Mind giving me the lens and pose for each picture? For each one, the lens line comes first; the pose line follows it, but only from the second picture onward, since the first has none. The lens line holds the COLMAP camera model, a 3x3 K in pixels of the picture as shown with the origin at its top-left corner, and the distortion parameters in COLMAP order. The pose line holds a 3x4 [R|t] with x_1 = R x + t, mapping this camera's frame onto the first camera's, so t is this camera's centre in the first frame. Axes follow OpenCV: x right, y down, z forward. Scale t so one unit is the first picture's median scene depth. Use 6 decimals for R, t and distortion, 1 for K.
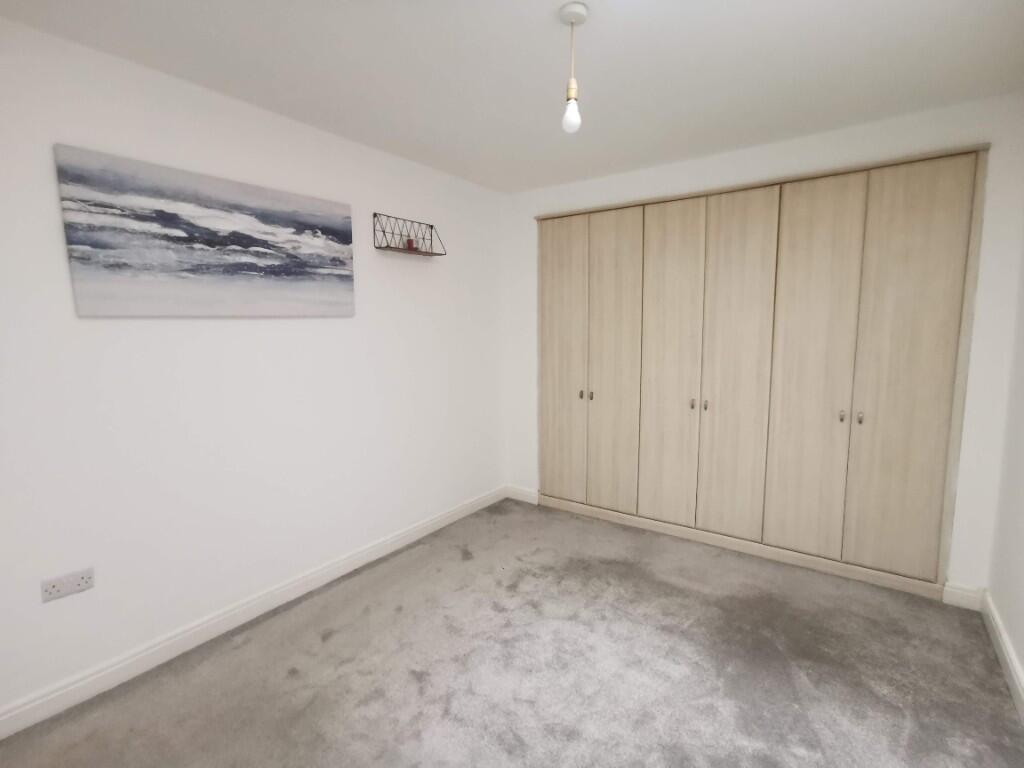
lens RADIAL K [[498.8, 0, 512.0], [0, 498.8, 384.0], [0, 0, 1]] dist [-0.076129, 0.043434]
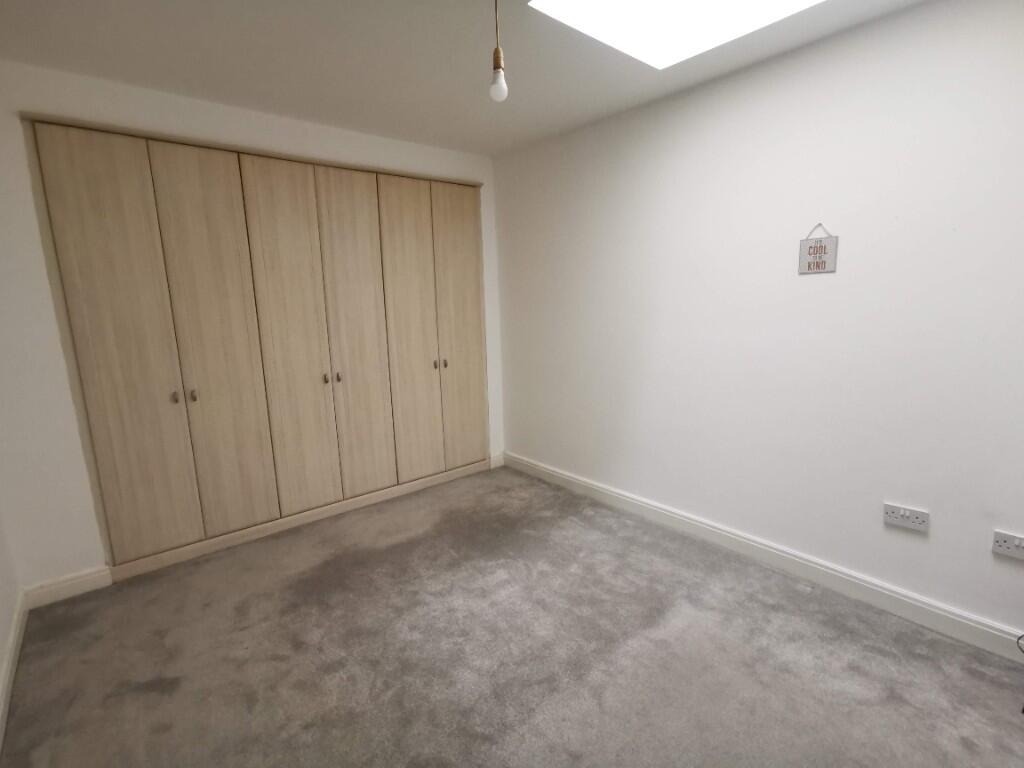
lens RADIAL K [[497.2, 0, 512.0], [0, 497.2, 384.0], [0, 0, 1]] dist [0.002941, 0.001690]
pose [[0.227577, -0.167425, 0.959259, -0.548641], [0.136058, 0.980912, 0.138925, -0.040269], [-0.964208, 0.098899, 0.246013, 0.429242]]
